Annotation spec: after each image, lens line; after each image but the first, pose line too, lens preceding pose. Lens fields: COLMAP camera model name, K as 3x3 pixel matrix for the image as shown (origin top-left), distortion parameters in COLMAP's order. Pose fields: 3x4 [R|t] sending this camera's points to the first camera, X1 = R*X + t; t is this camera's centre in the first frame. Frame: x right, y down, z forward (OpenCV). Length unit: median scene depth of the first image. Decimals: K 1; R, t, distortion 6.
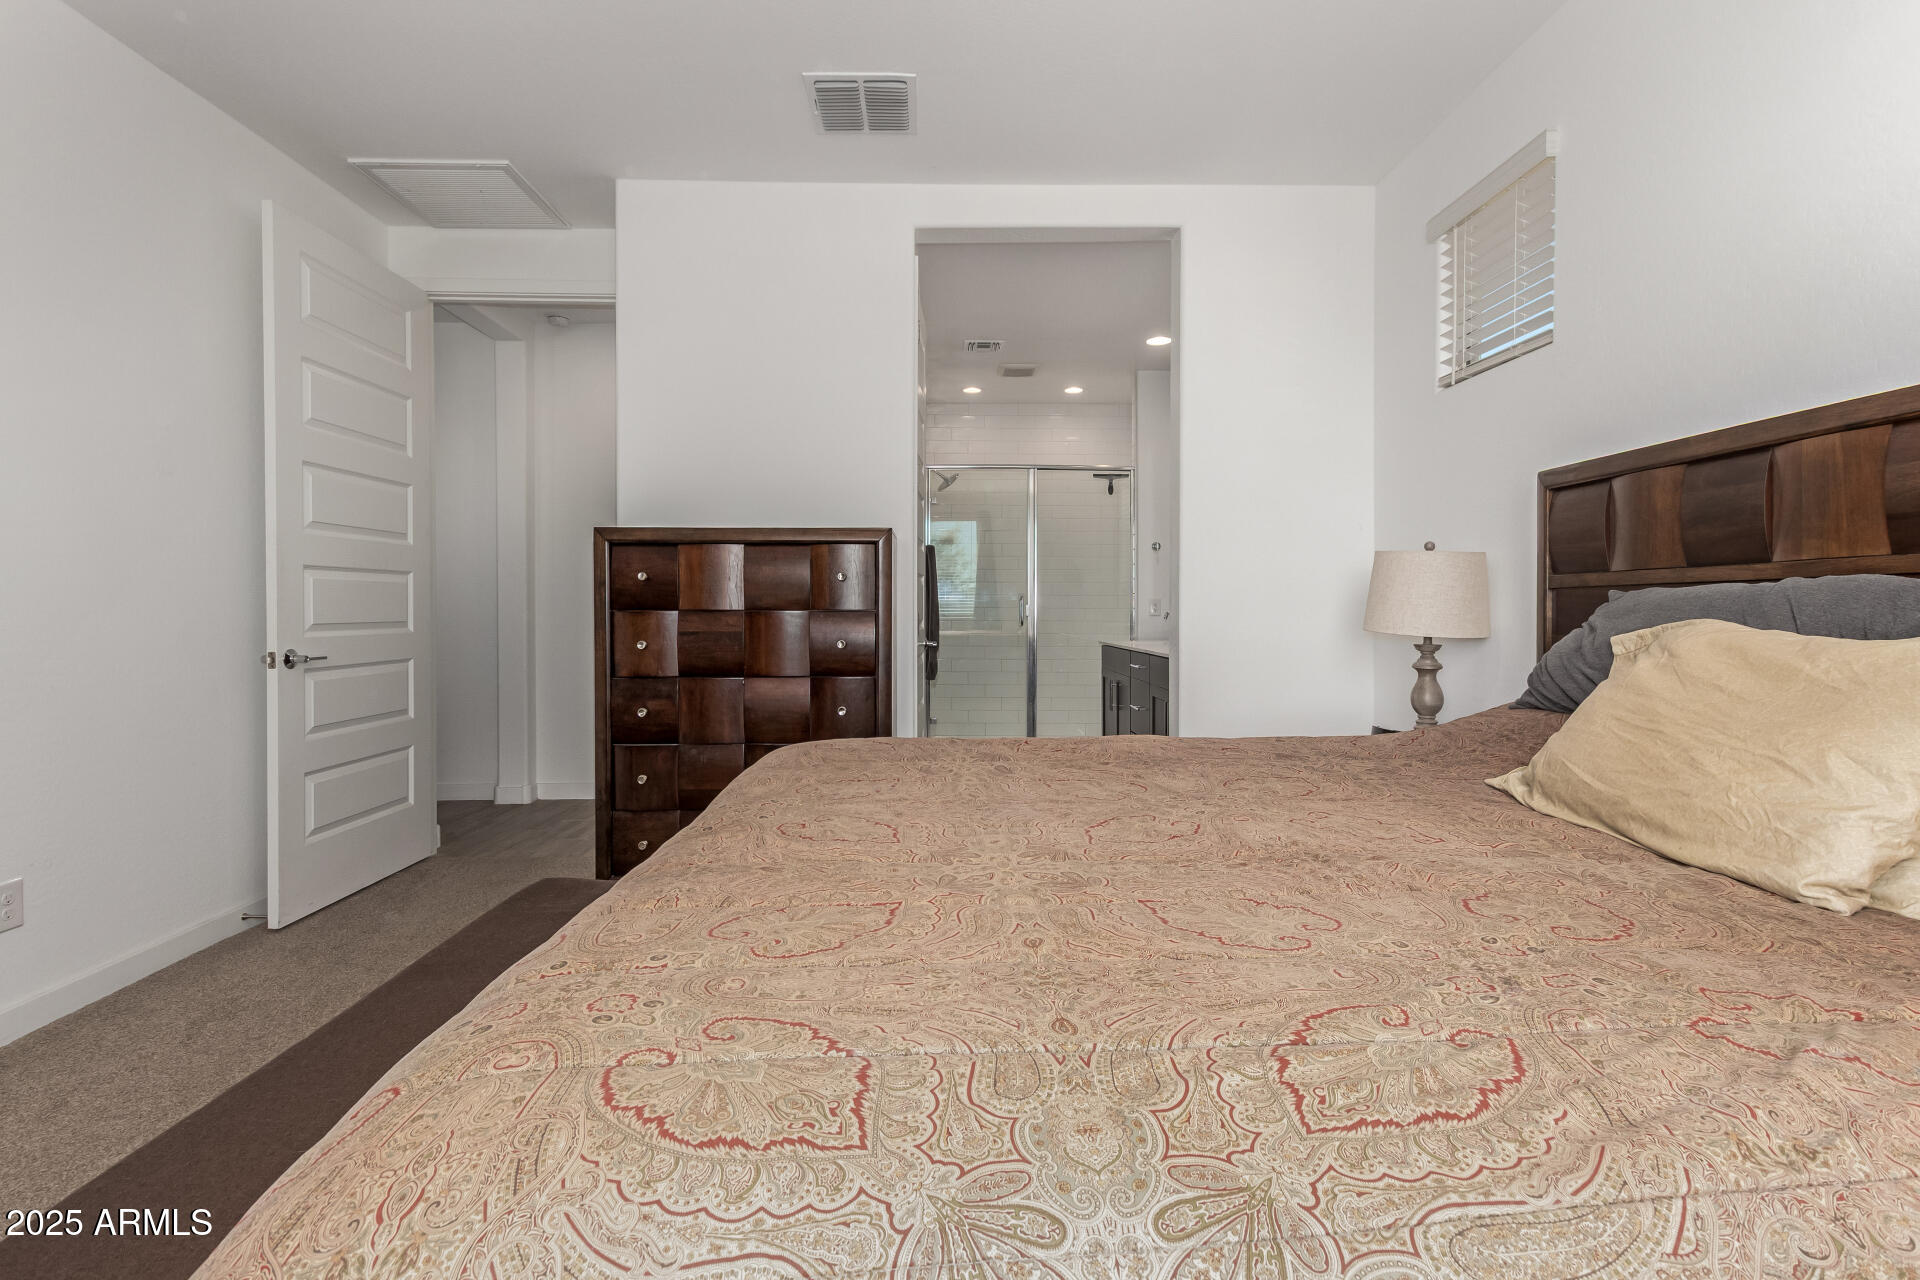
lens RADIAL K [[923.2, 0, 951.1], [0, 923.2, 626.1], [0, 0, 1]] dist [0.013071, -0.003436]
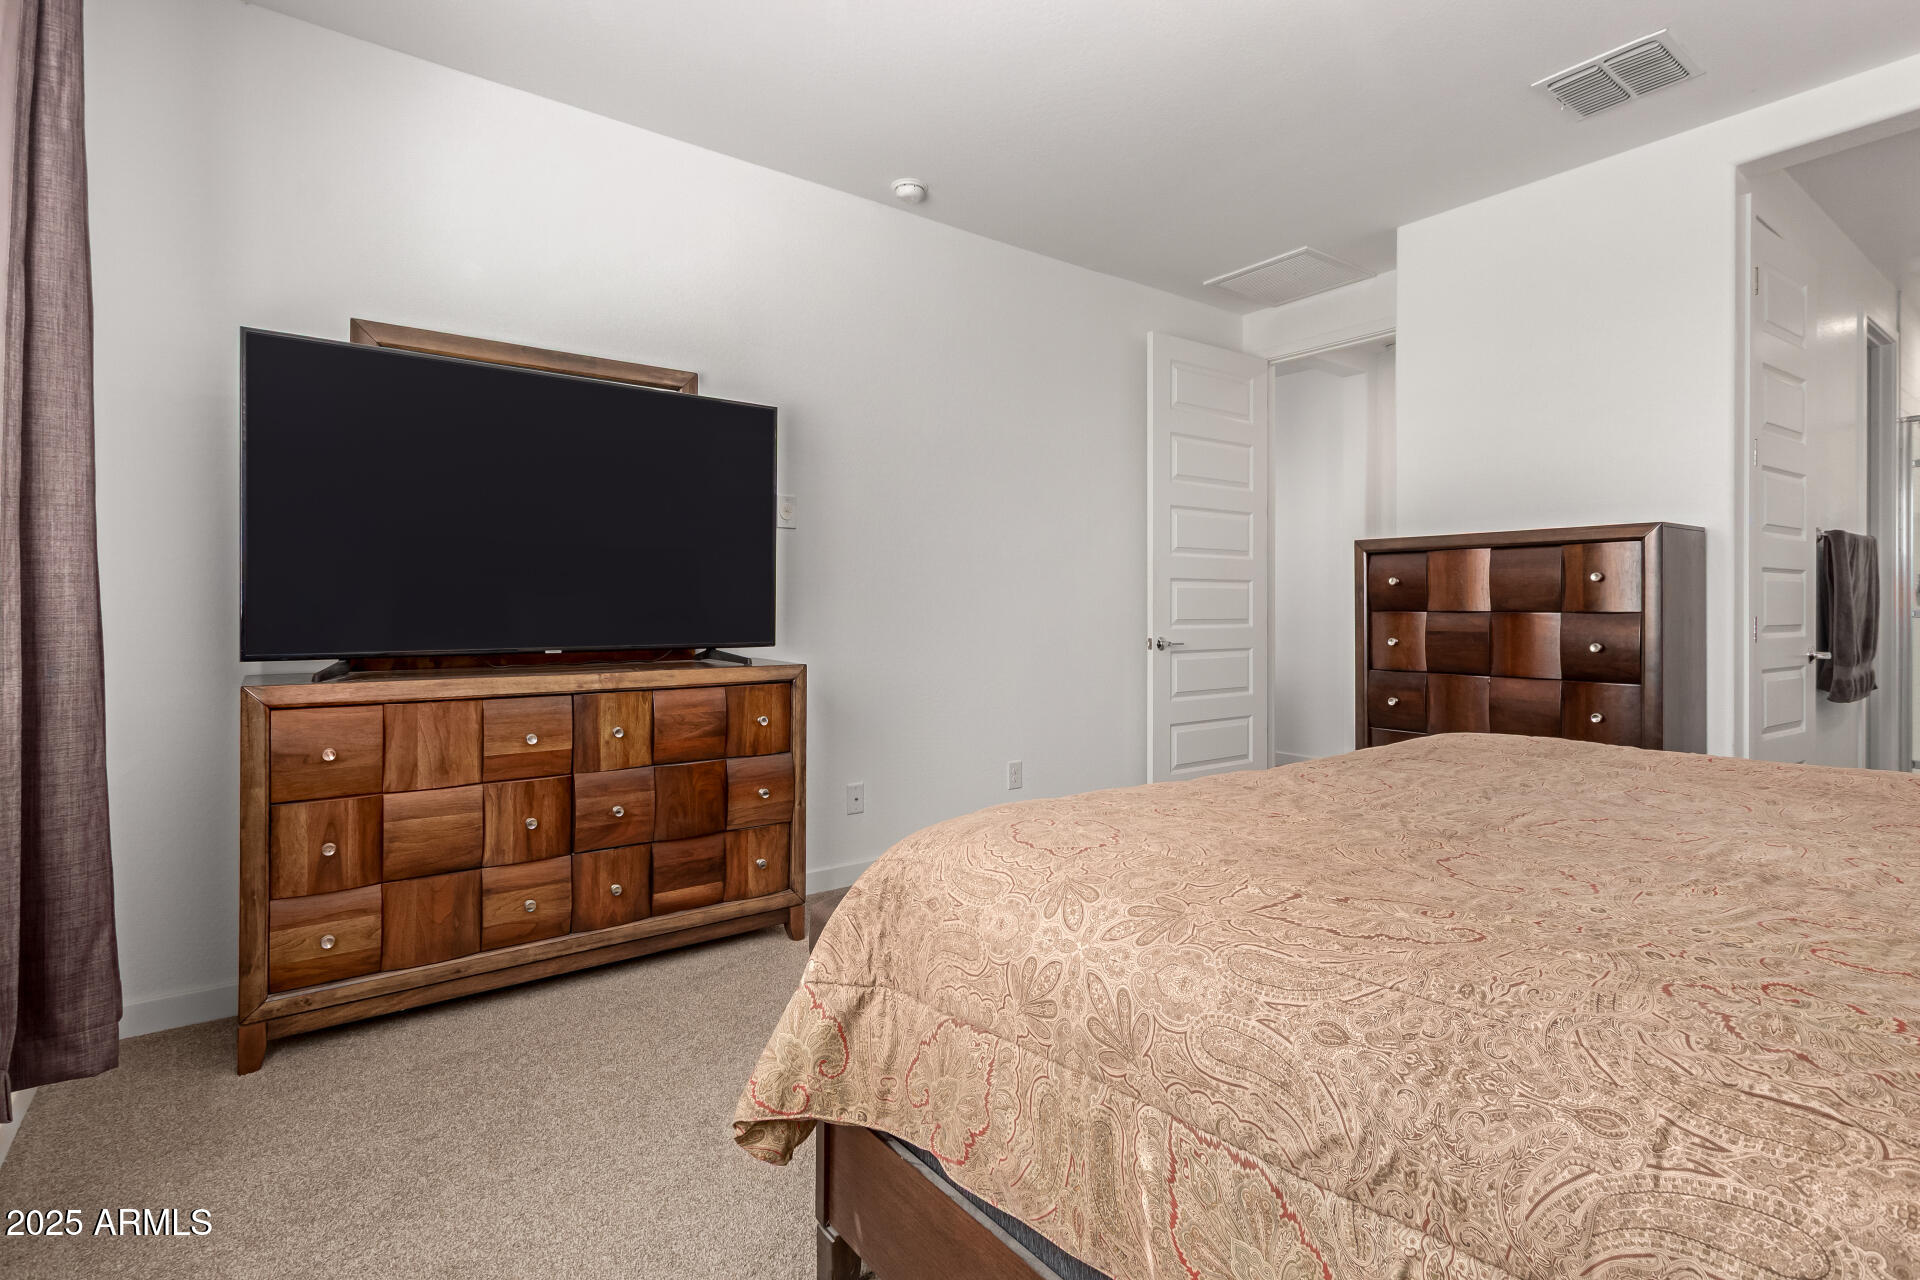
lens RADIAL K [[923.2, 0, 963.2], [0, 923.2, 623.9], [0, 0, 1]] dist [0.013071, -0.003436]
pose [[0.585967, 0.015461, -0.810187, 0.269821], [-0.014056, 0.999861, 0.008914, -0.004167], [0.810213, 0.006165, 0.586104, -0.090634]]
